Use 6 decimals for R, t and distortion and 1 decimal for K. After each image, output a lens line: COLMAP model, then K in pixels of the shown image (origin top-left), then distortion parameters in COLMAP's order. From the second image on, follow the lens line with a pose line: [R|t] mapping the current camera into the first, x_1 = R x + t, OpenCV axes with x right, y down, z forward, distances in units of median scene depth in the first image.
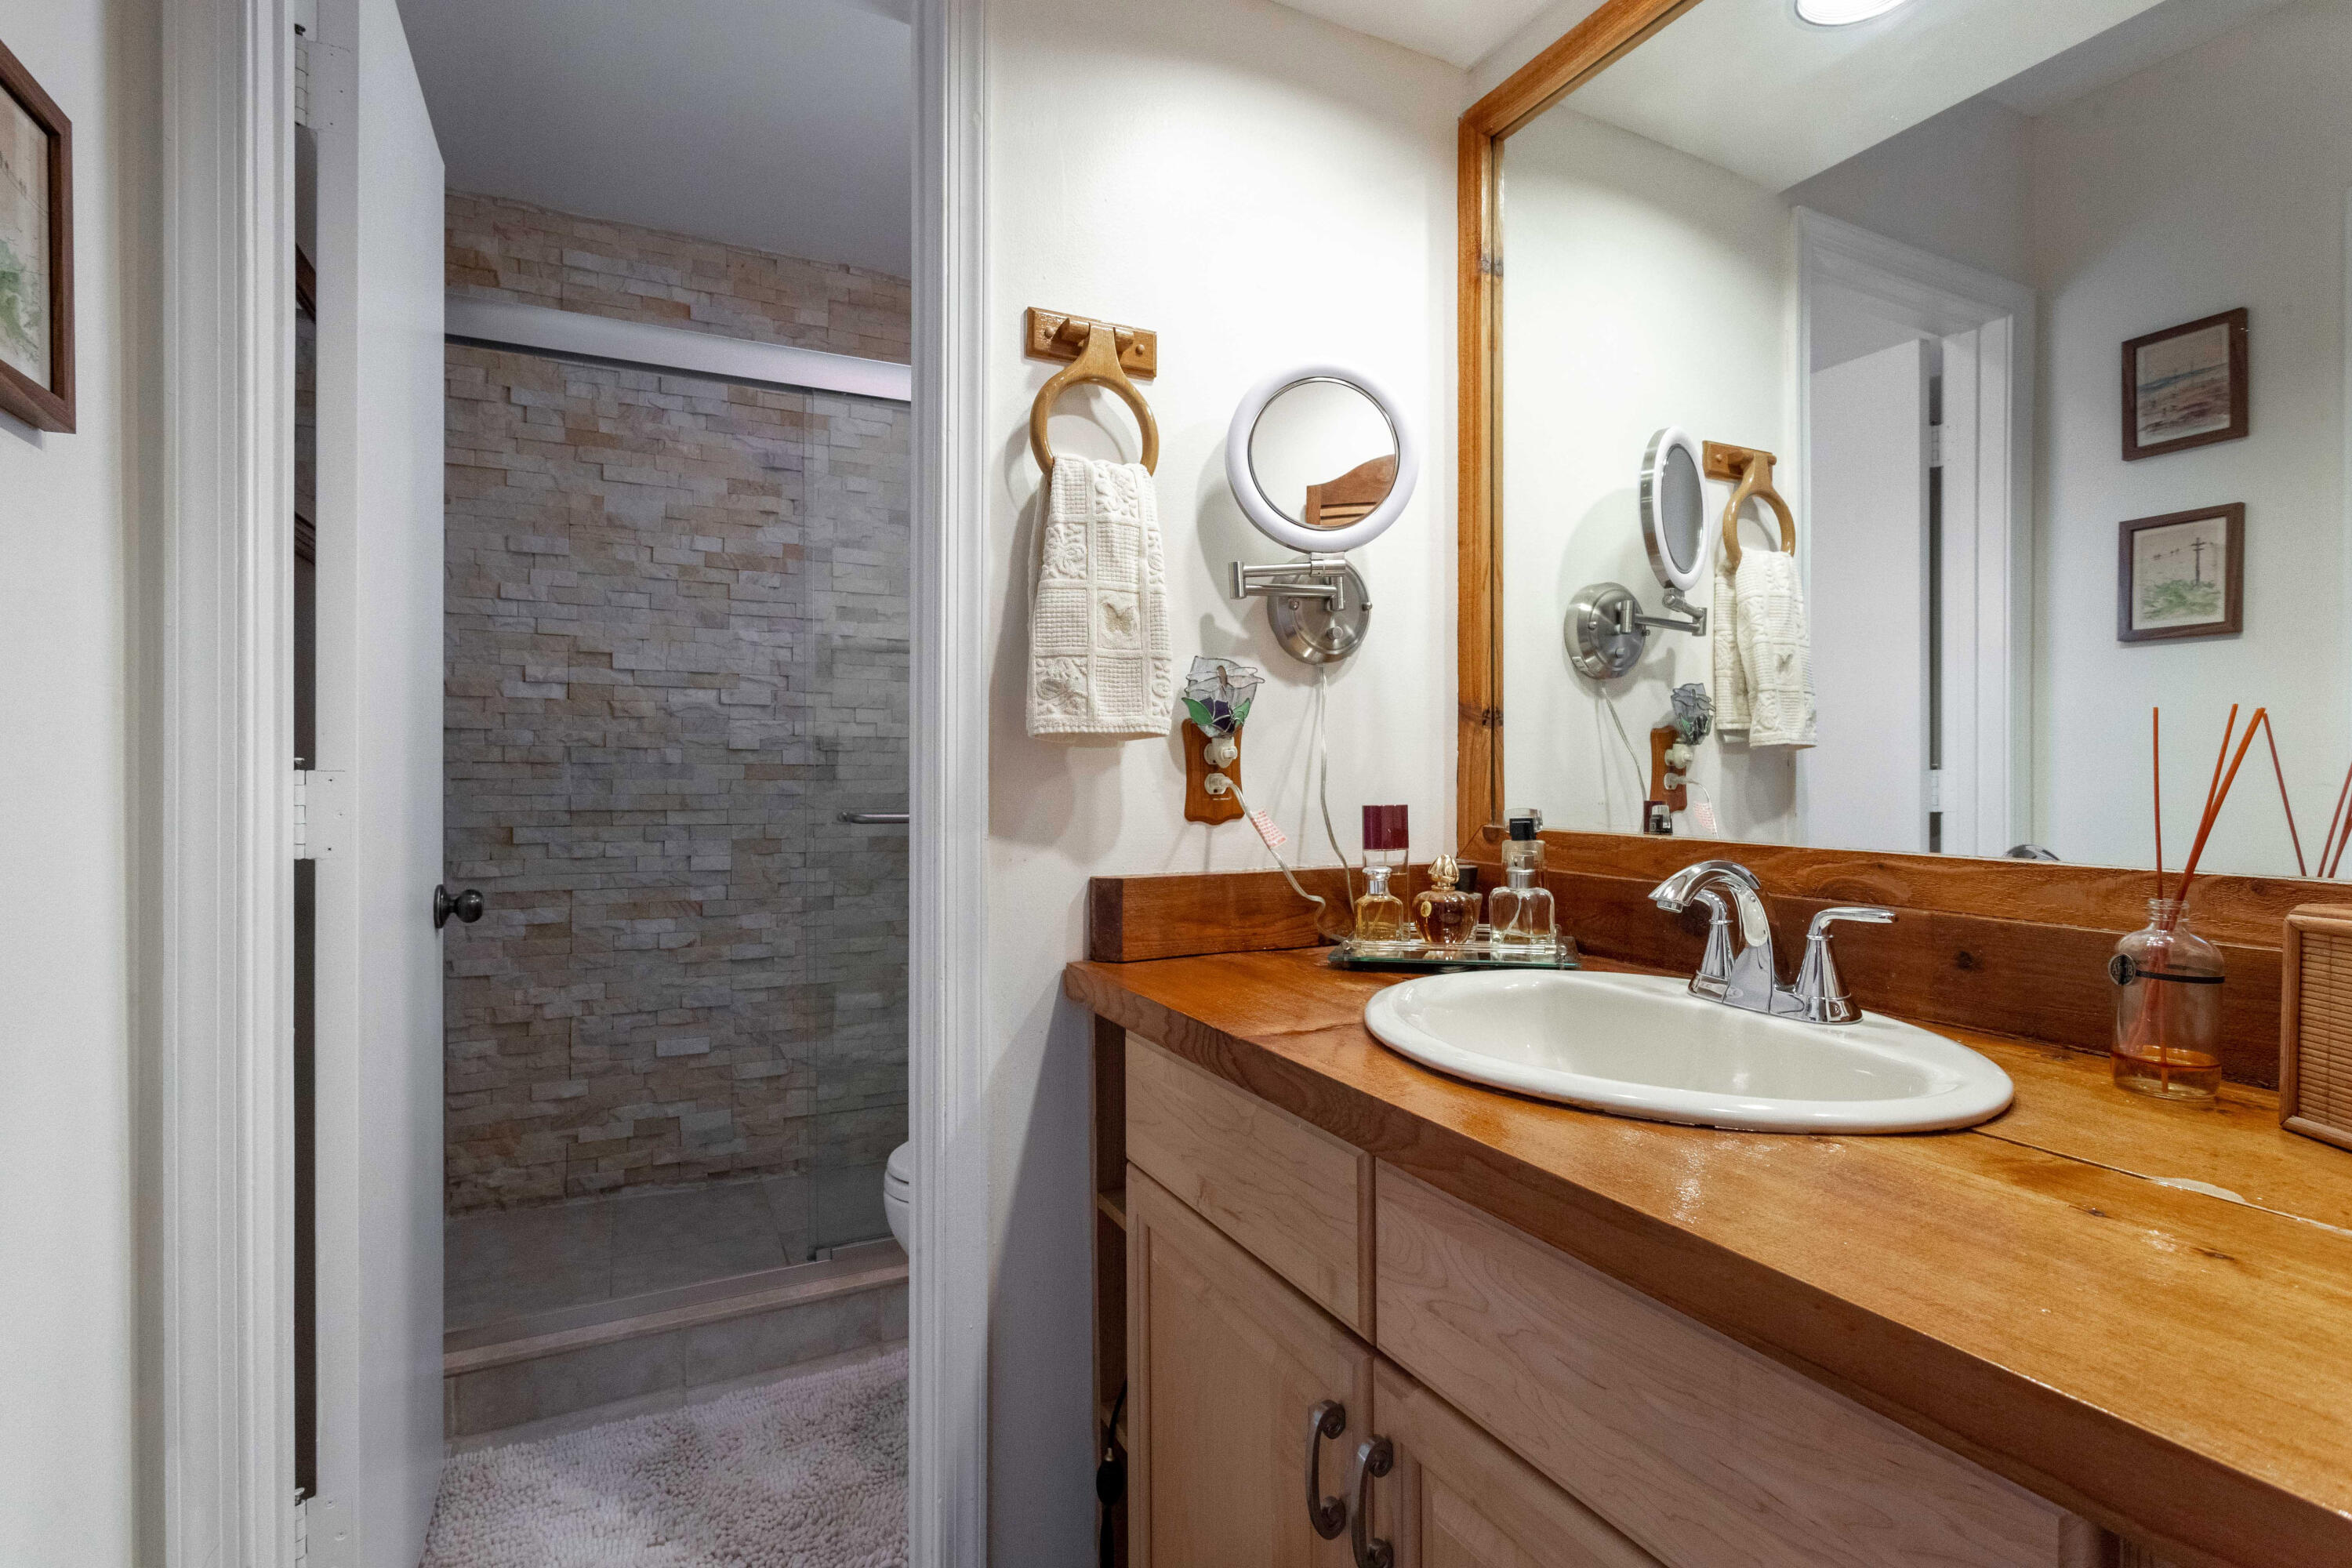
lens RADIAL K [[1200.0, 0, 1194.1], [0, 1200.0, 776.7], [0, 0, 1]] dist [0.012634, 0.000119]
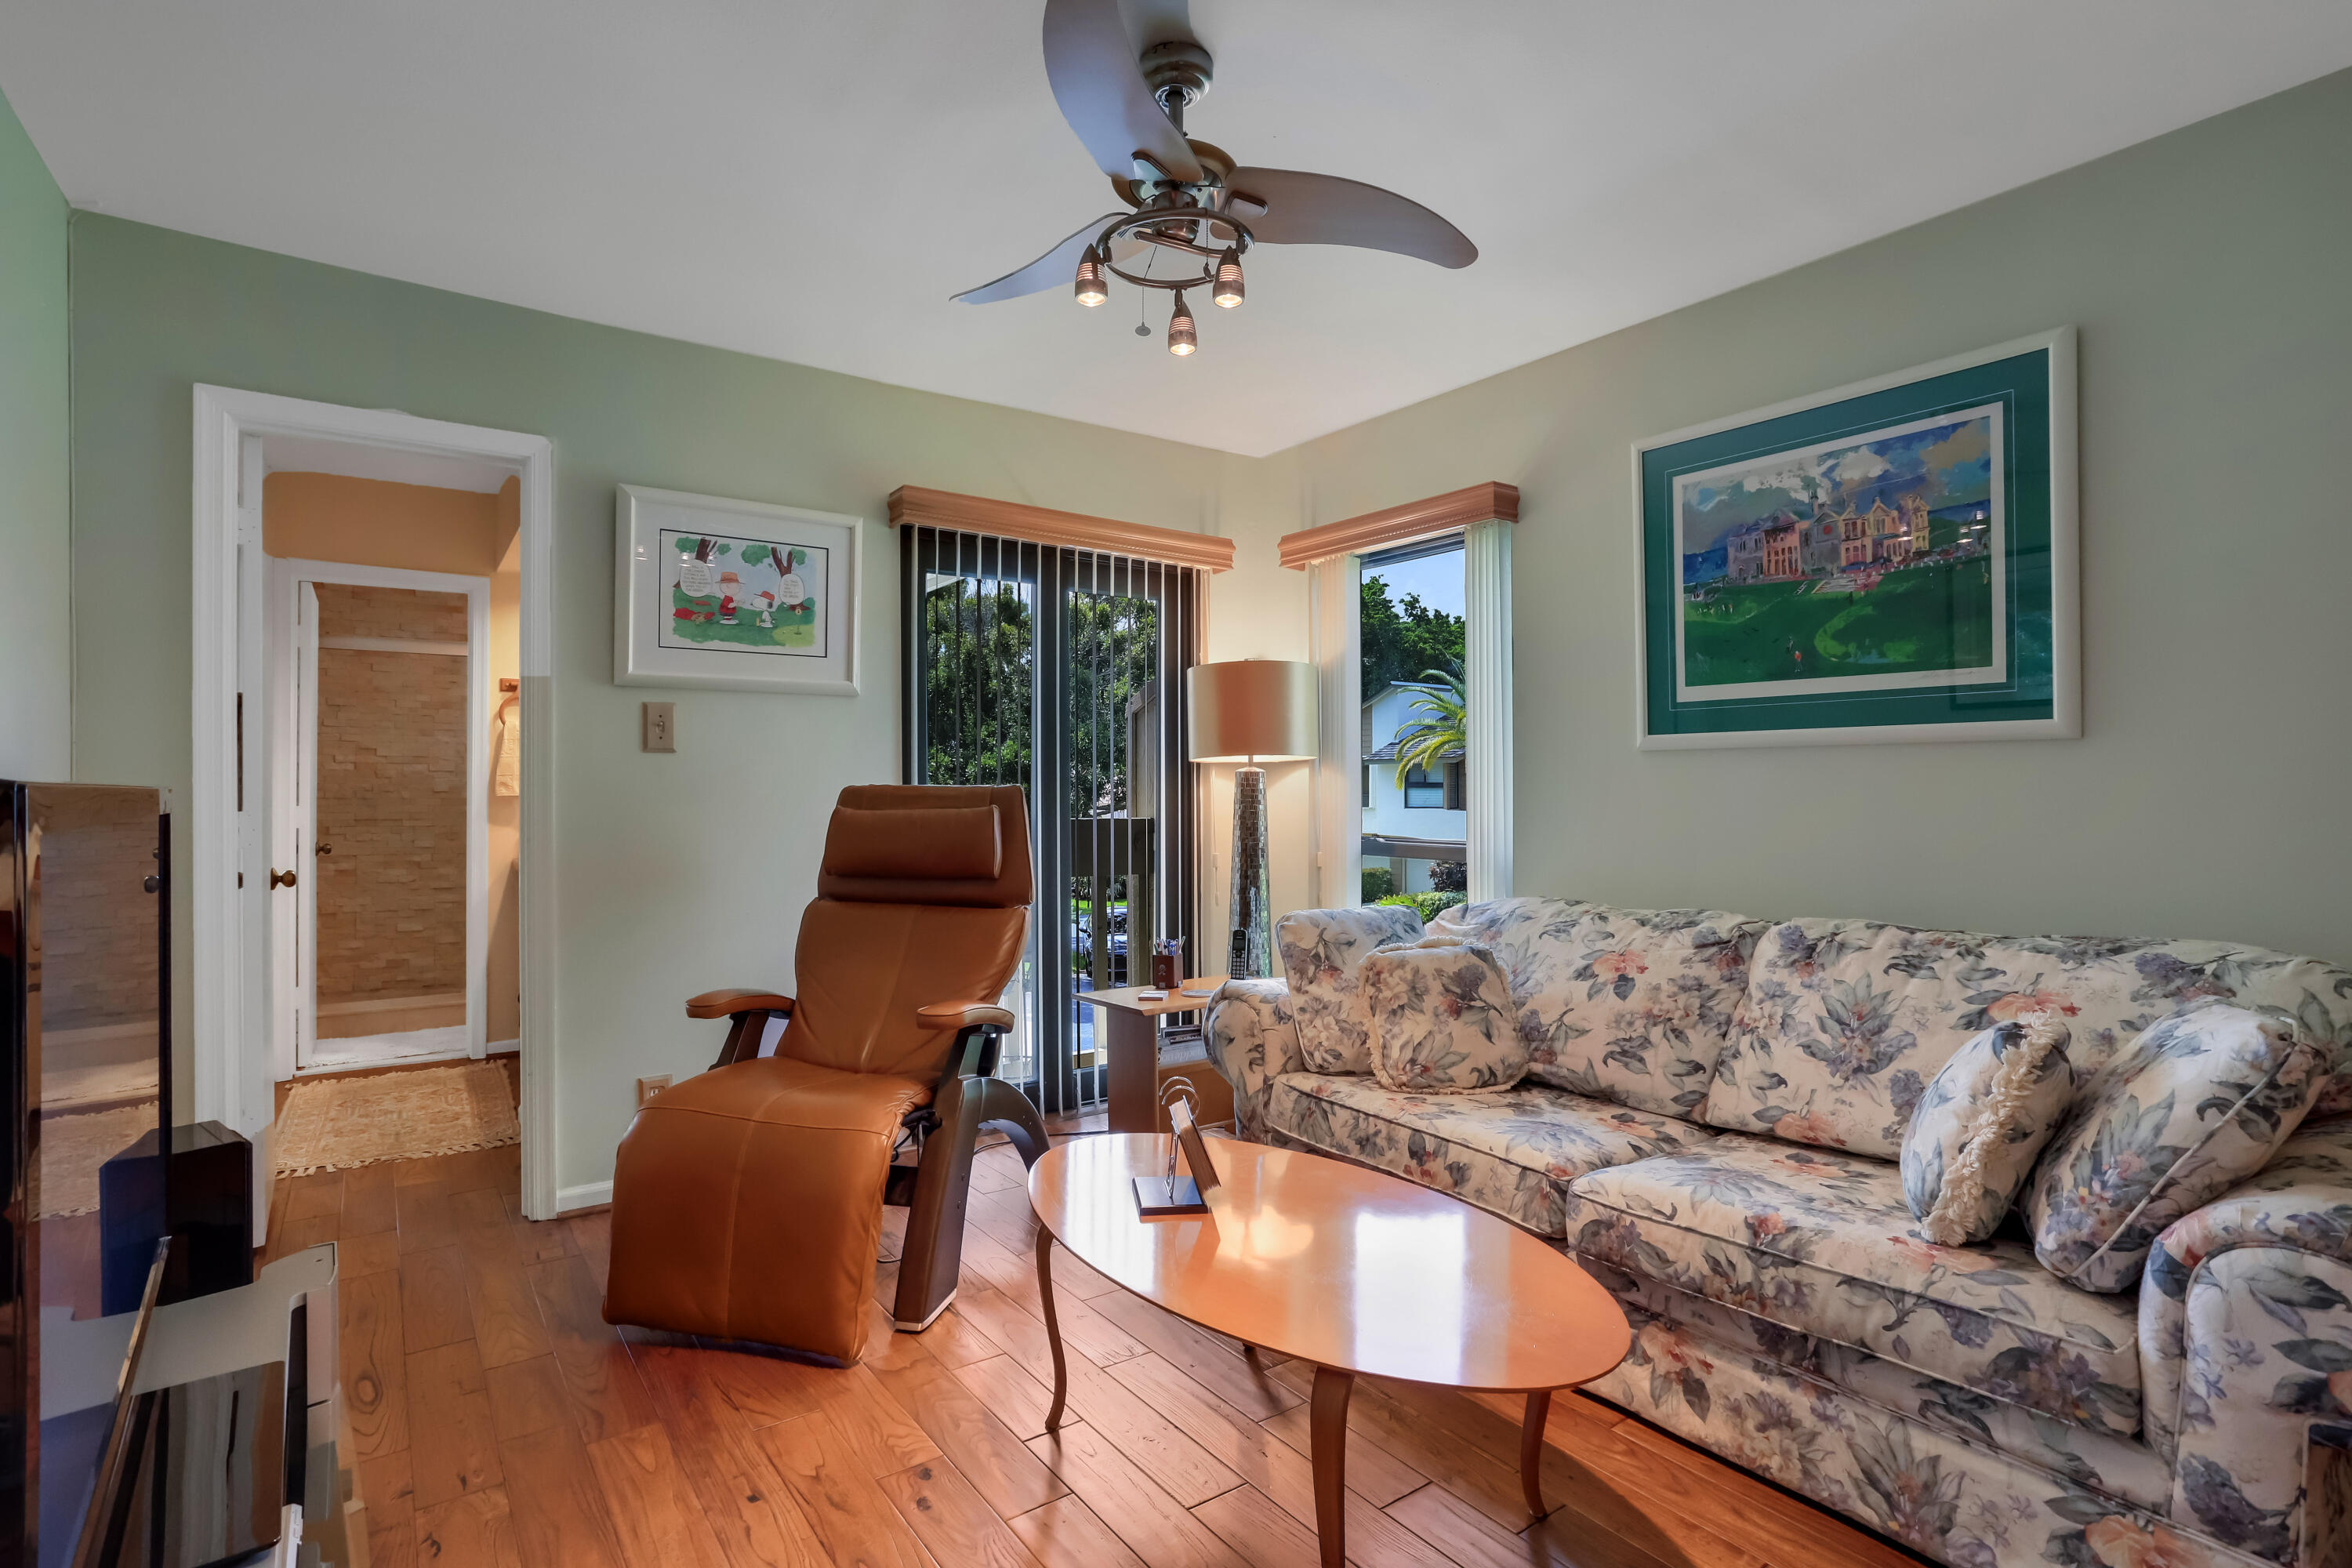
lens RADIAL K [[1133.4, 0, 1163.3], [0, 1133.4, 779.9], [0, 0, 1]] dist [-0.033881, 0.010992]
pose [[0.986958, 0.000948, 0.160977, 0.616283], [0.000710, 0.999947, -0.010244, -0.023102], [-0.160978, 0.010225, 0.986905, -1.264377]]
